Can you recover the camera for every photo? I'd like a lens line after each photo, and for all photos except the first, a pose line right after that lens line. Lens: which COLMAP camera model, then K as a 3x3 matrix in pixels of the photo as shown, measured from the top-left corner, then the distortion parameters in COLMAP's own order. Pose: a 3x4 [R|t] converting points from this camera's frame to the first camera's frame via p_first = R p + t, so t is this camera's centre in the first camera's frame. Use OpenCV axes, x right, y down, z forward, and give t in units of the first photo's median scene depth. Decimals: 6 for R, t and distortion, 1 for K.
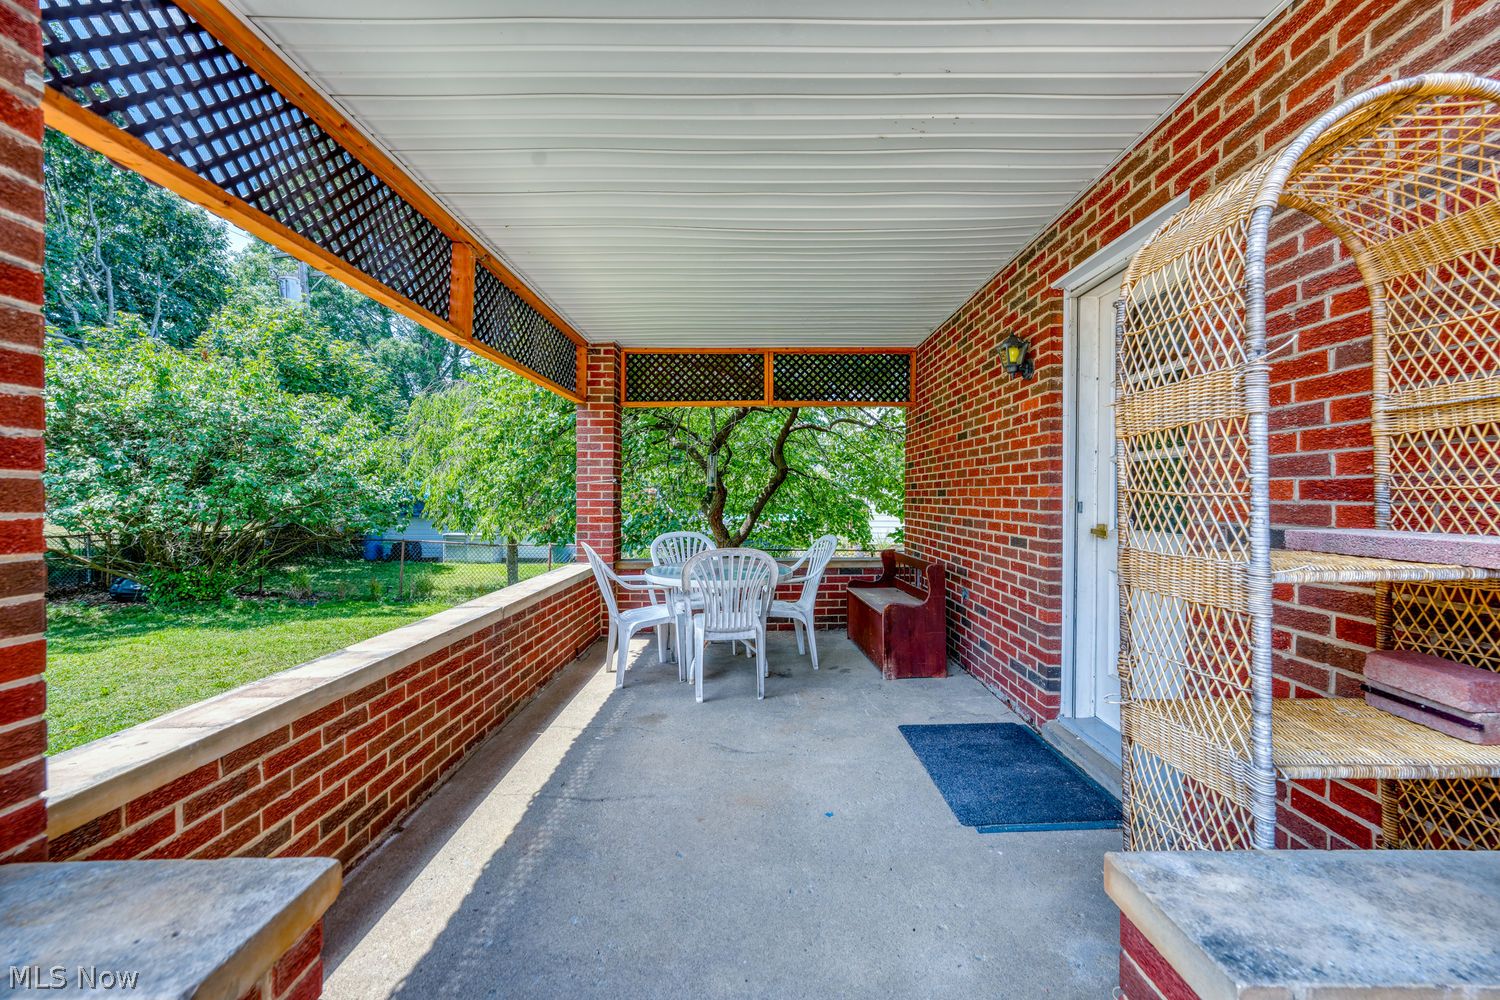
lens RADIAL K [[579.5, 0, 754.9], [0, 579.5, 500.2], [0, 0, 1]] dist [-0.000277, 0.000987]
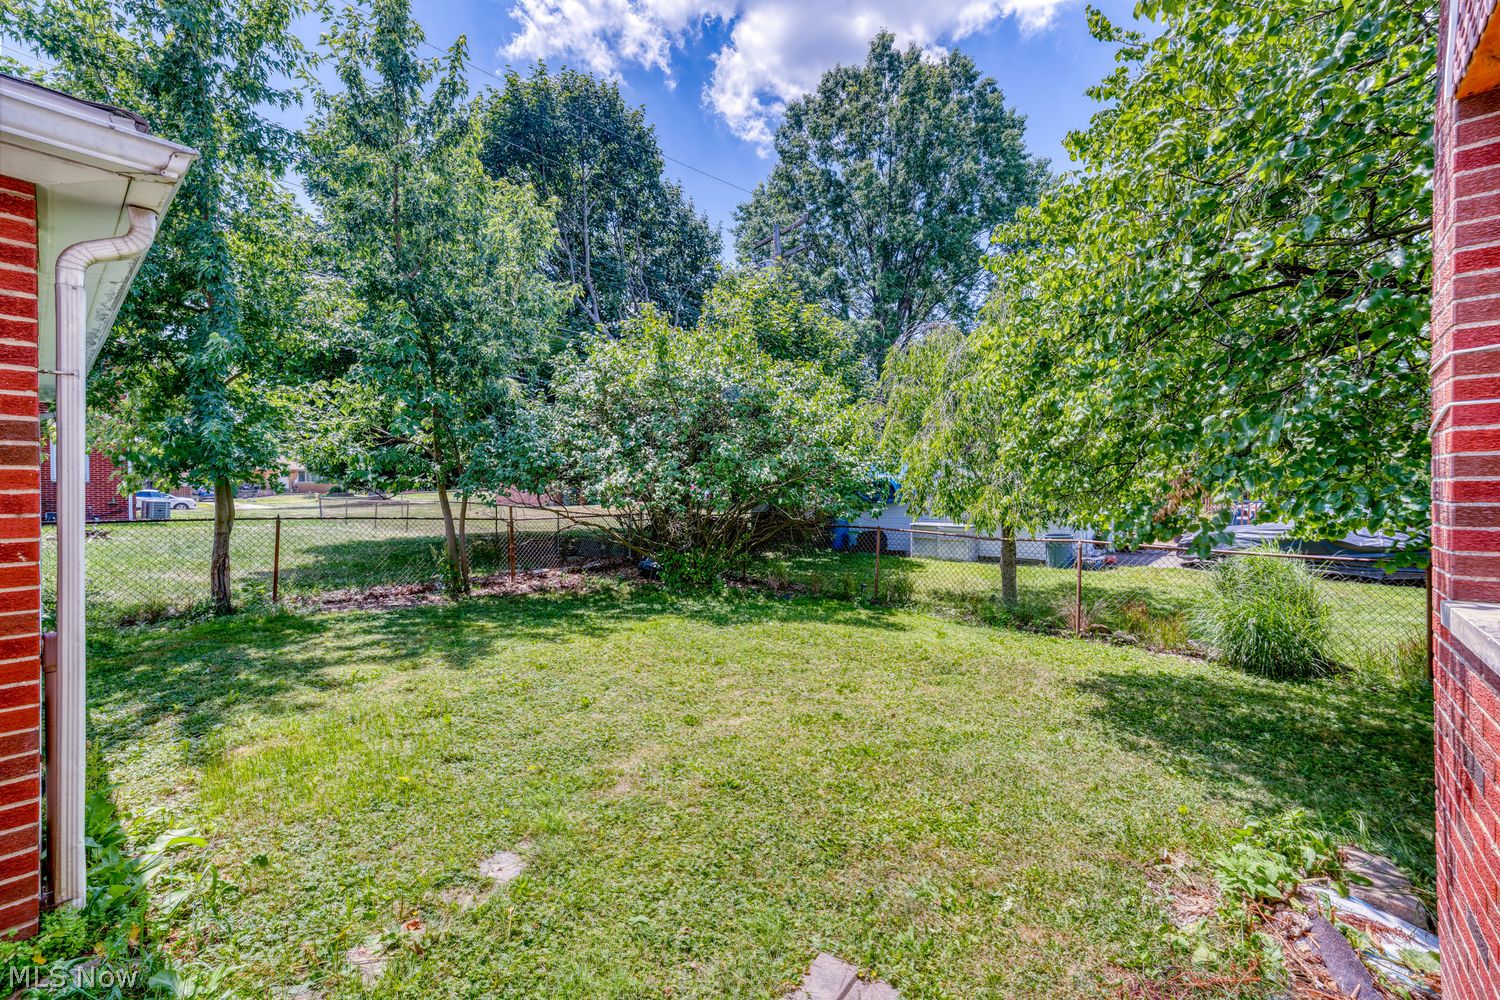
lens RADIAL K [[617.3, 0, 765.2], [0, 617.3, 497.8], [0, 0, 1]] dist [-0.001914, -0.000415]
pose [[0.775390, 0.000034, -0.631482, -0.214366], [0.004135, 0.999978, 0.005131, 0.025008], [0.631469, -0.006590, 0.775373, 0.272260]]
